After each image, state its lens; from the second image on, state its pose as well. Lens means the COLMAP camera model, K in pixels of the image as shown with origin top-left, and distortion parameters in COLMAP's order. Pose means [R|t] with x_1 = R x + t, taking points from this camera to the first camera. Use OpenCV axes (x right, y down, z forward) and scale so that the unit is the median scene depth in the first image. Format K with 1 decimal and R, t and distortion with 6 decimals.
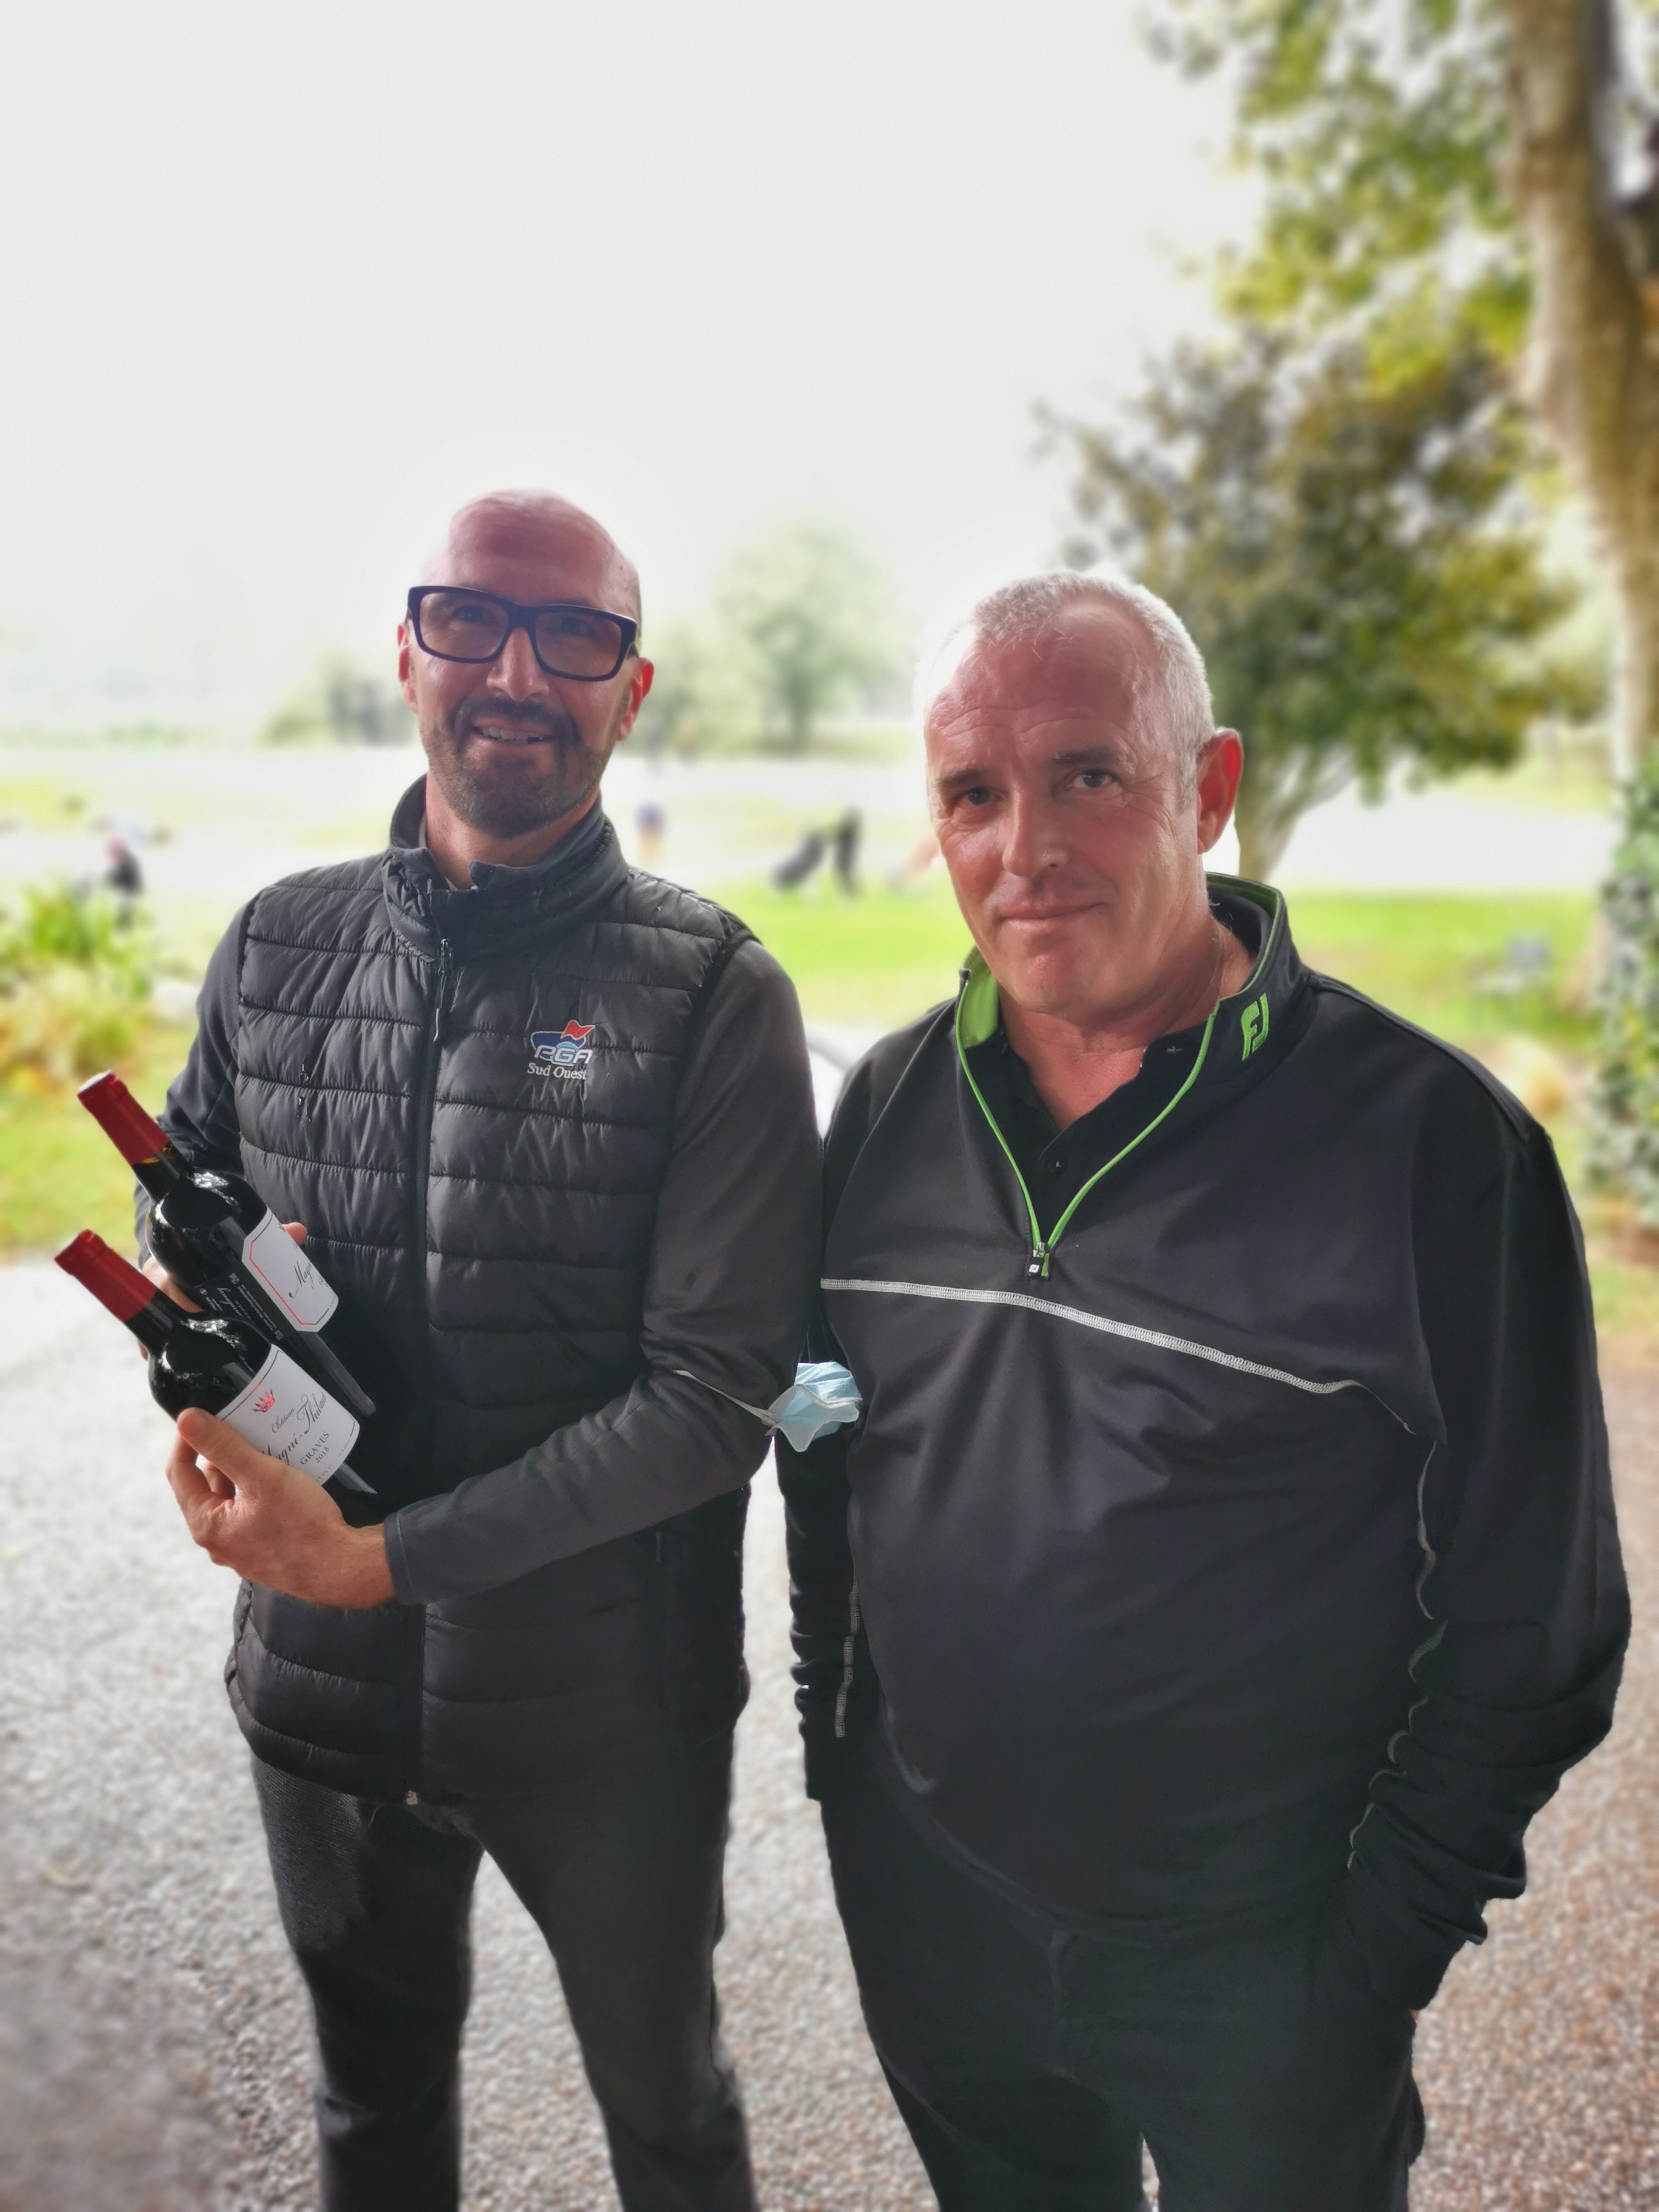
lens RADIAL K [[1676.6, 0, 850.9], [0, 1676.6, 1109.4], [0, 0, 1]] dist [0.018042, -0.000619]
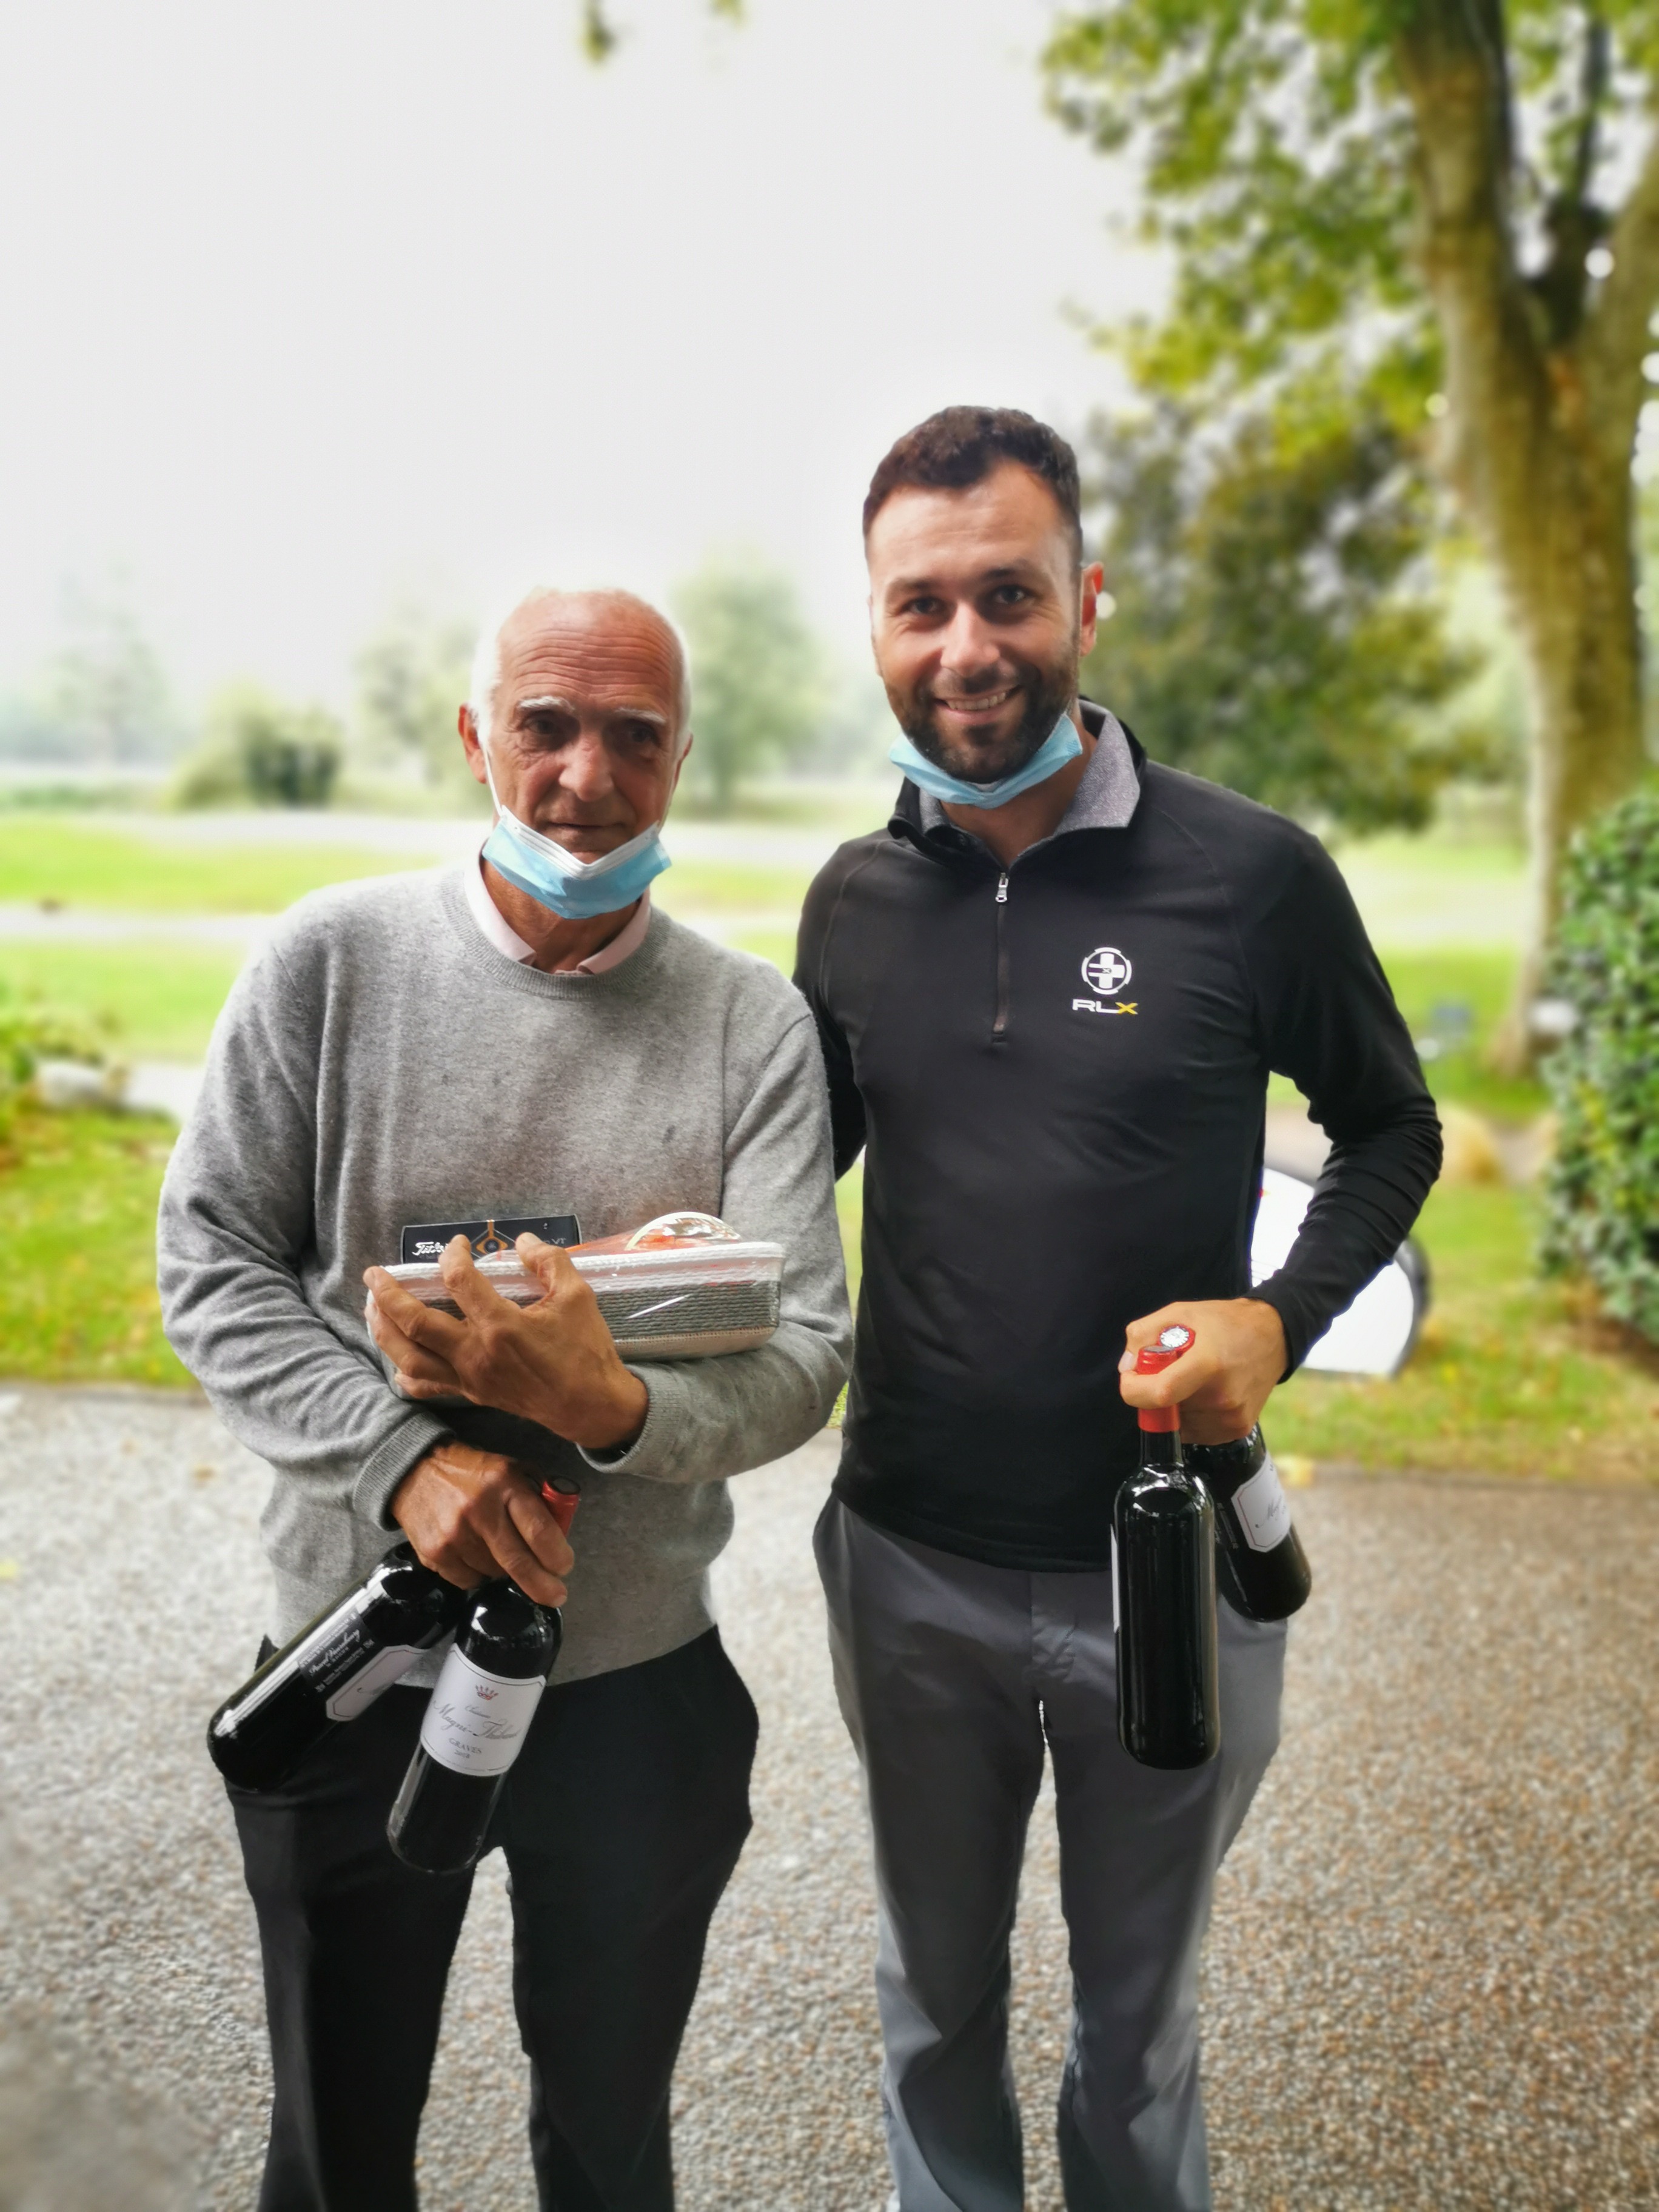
lens RADIAL K [[1676.6, 0, 840.7], [0, 1676.6, 1115.5], [0, 0, 1]] dist [0.018042, -0.000619]
pose [[0.999162, -0.010004, 0.039683, -0.001710], [0.011283, 0.999420, -0.032135, -0.041026], [-0.039339, 0.032555, 0.998695, 0.128222]]
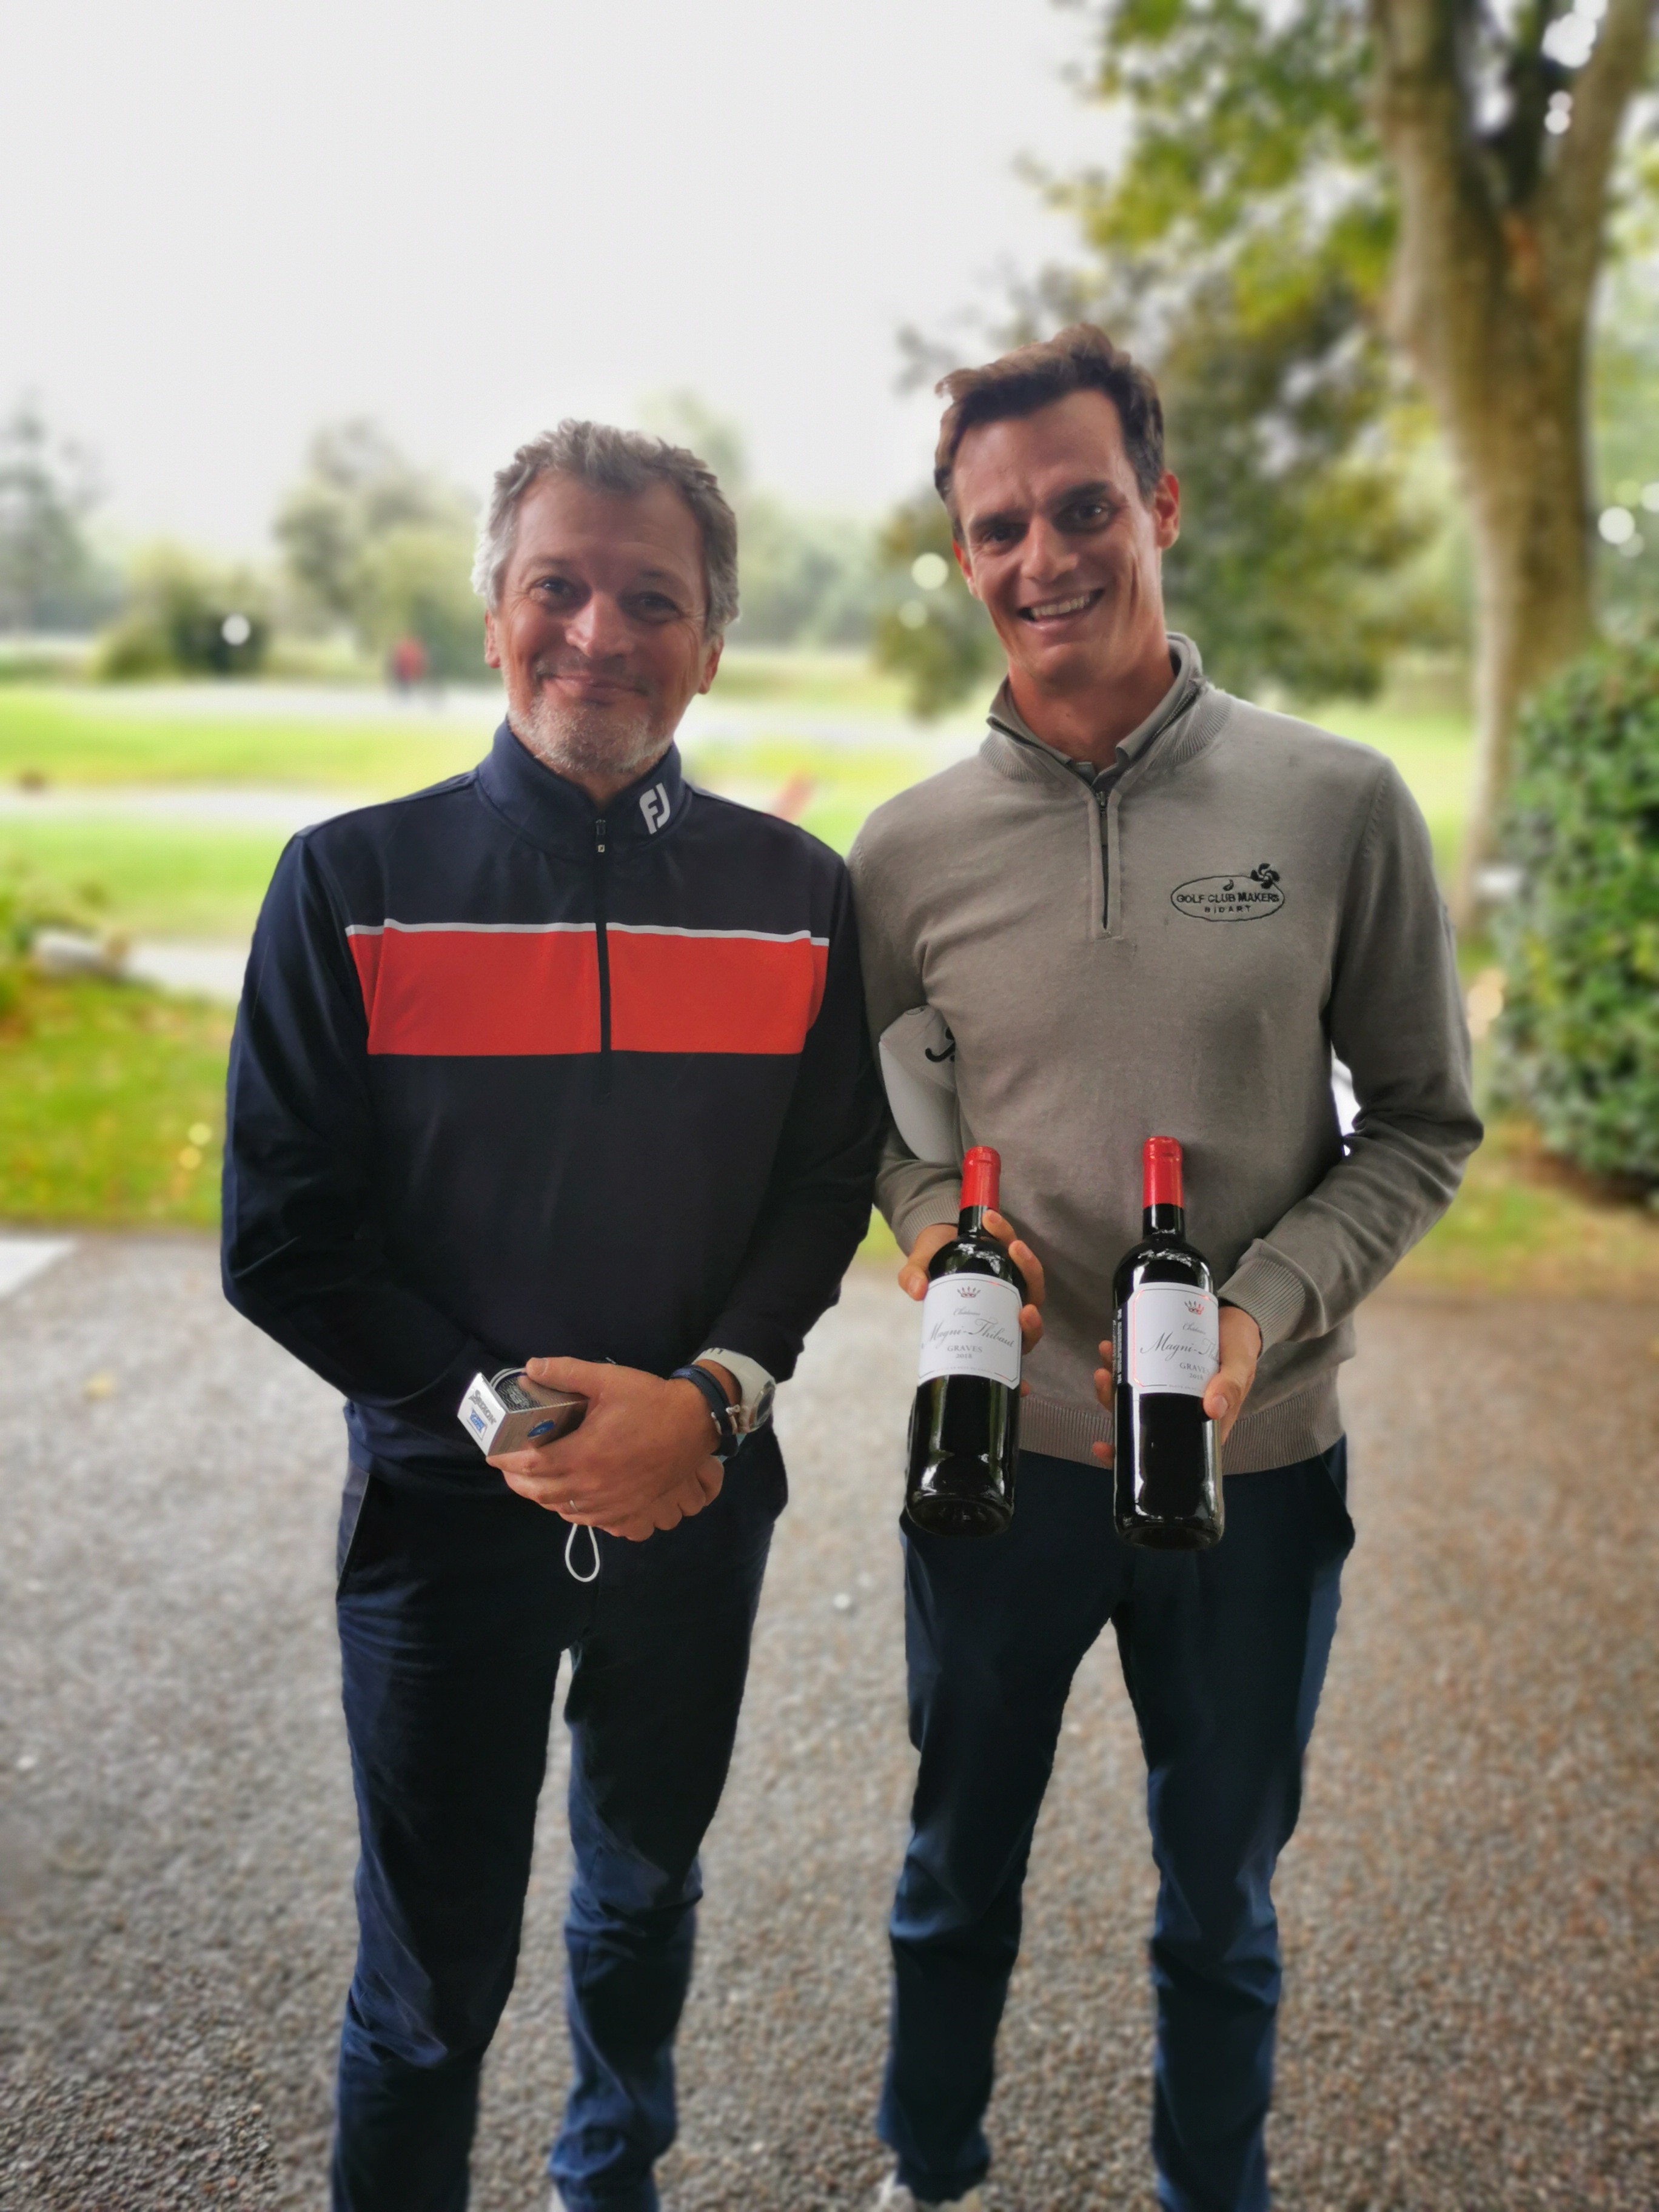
lens RADIAL K [[1676.6, 0, 849.4], [0, 1676.6, 1103.9], [0, 0, 1]] dist [0.018042, -0.000619]
pose [[0.997027, -0.024529, 0.073051, -0.070226], [0.022045, 0.999158, 0.034616, -0.010360], [-0.073838, -0.032903, 0.996727, 0.001341]]
